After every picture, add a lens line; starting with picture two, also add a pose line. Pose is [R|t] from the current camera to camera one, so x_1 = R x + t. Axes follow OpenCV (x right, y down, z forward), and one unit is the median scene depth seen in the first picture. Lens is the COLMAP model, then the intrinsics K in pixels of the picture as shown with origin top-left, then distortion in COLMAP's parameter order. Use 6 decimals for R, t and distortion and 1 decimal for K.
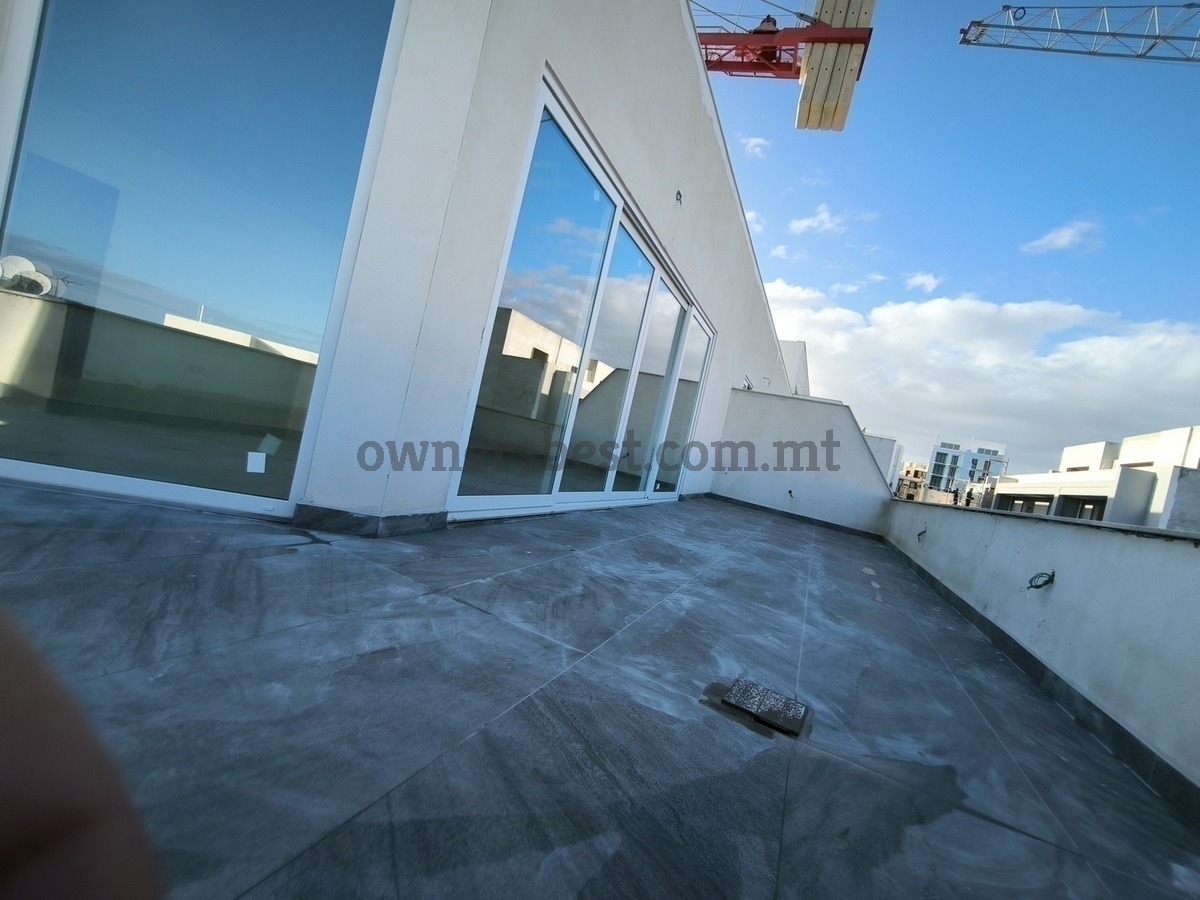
lens RADIAL K [[523.2, 0, 607.7], [0, 523.2, 447.6], [0, 0, 1]] dist [-0.014097, 0.005236]
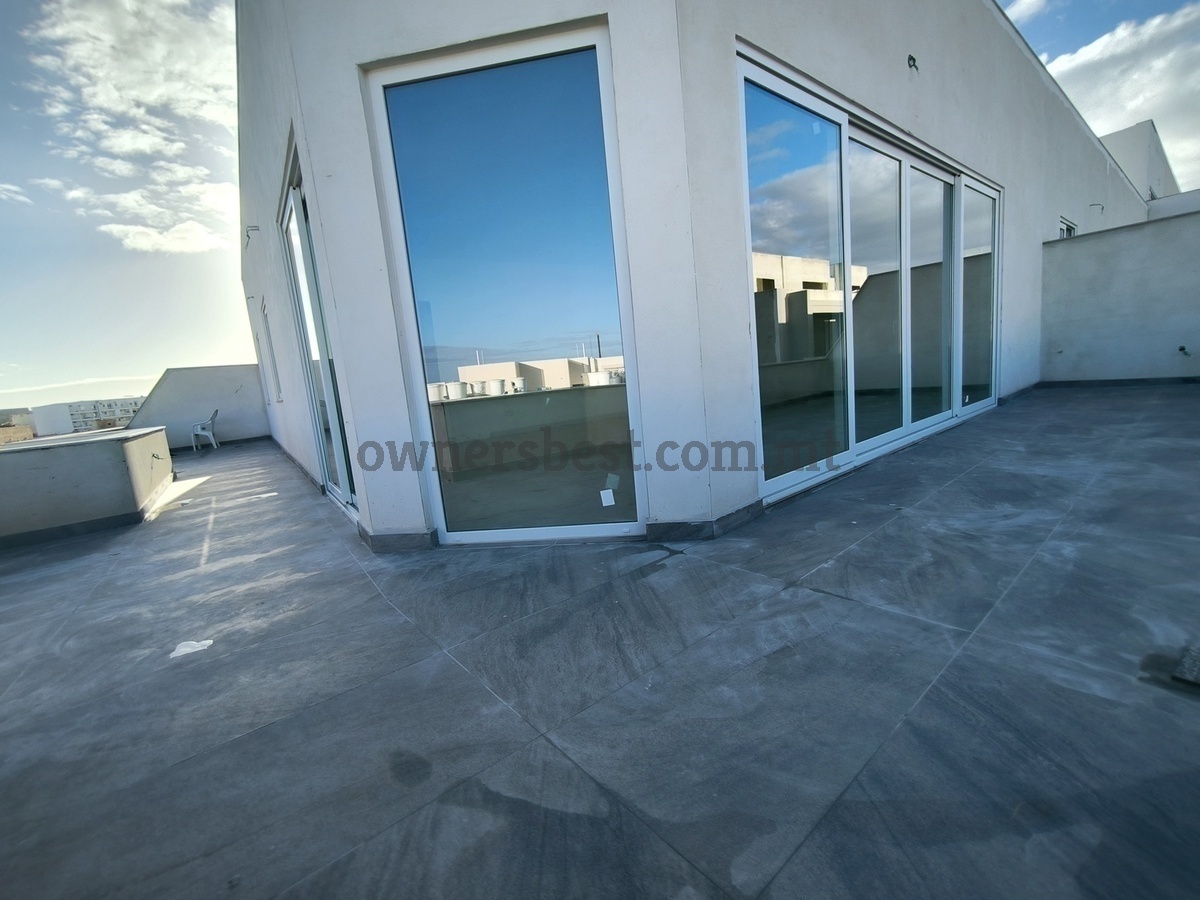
lens RADIAL K [[523.2, 0, 599.5], [0, 523.2, 457.2], [0, 0, 1]] dist [-0.014097, 0.005236]
pose [[0.839511, -0.234654, -0.490060, -0.060876], [0.285683, 0.957830, 0.030762, -0.137800], [0.462176, -0.165827, 0.871146, -0.123551]]
